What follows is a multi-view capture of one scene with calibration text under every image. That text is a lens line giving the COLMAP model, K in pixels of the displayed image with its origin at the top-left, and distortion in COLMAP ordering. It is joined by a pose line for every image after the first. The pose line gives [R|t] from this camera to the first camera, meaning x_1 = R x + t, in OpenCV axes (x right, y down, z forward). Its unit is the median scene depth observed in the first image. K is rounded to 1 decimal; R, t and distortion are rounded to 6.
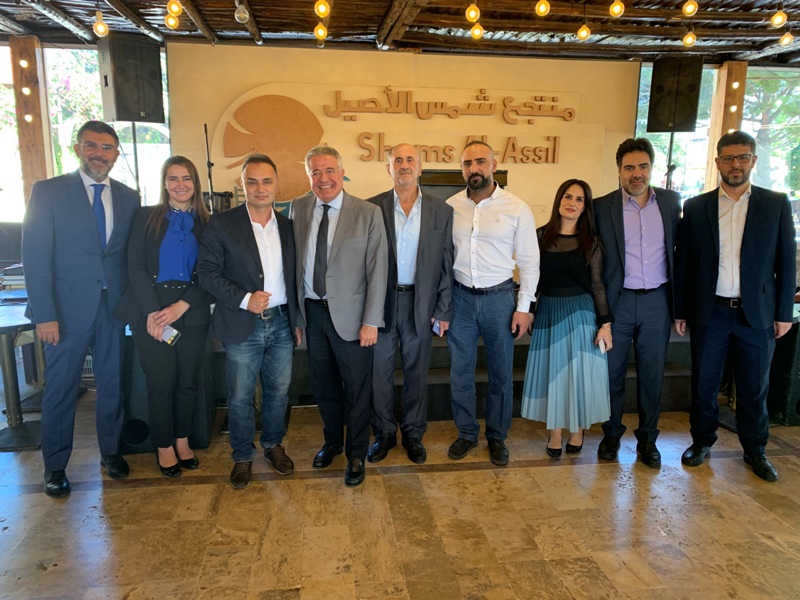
lens RADIAL K [[604.6, 0, 388.1], [0, 604.6, 292.0], [0, 0, 1]] dist [0.004896, -0.004906]
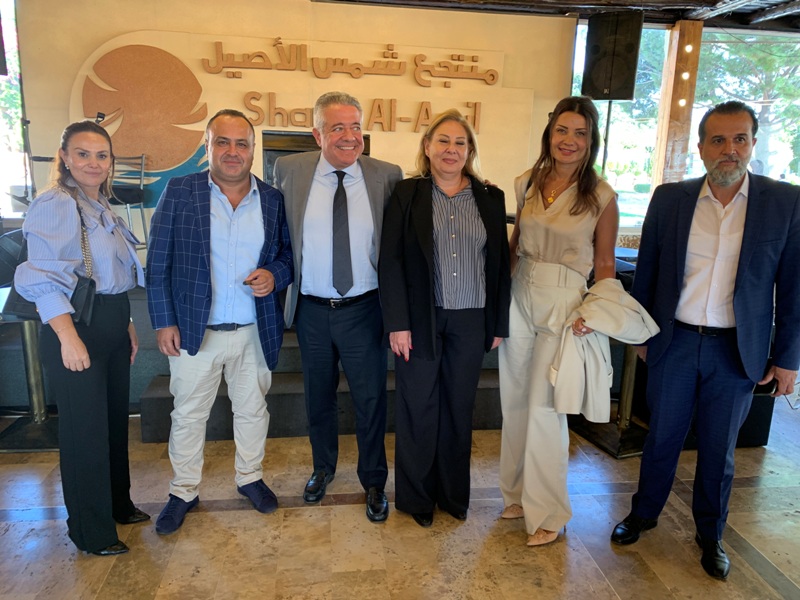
lens RADIAL K [[607.2, 0, 400.0], [0, 607.2, 300.0], [0, 0, 1]] dist [0.004613, 0.004475]
pose [[0.999776, 0.015989, 0.013866, 0.192396], [-0.016611, 0.998802, 0.046021, -0.012105], [-0.013113, -0.046241, 0.998844, 0.132448]]
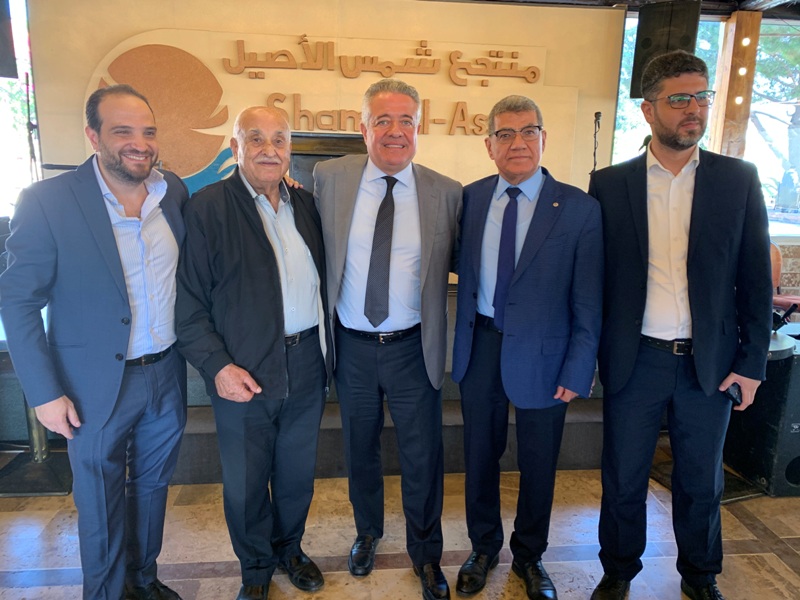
lens RADIAL K [[608.8, 0, 400.0], [0, 608.8, 300.0], [0, 0, 1]] dist [0.013026, -0.006584]
pose [[0.999715, 0.015748, -0.017935, 0.170035], [-0.015091, 0.999231, 0.036187, -0.023488], [0.018492, -0.035906, 0.999184, 0.206386]]
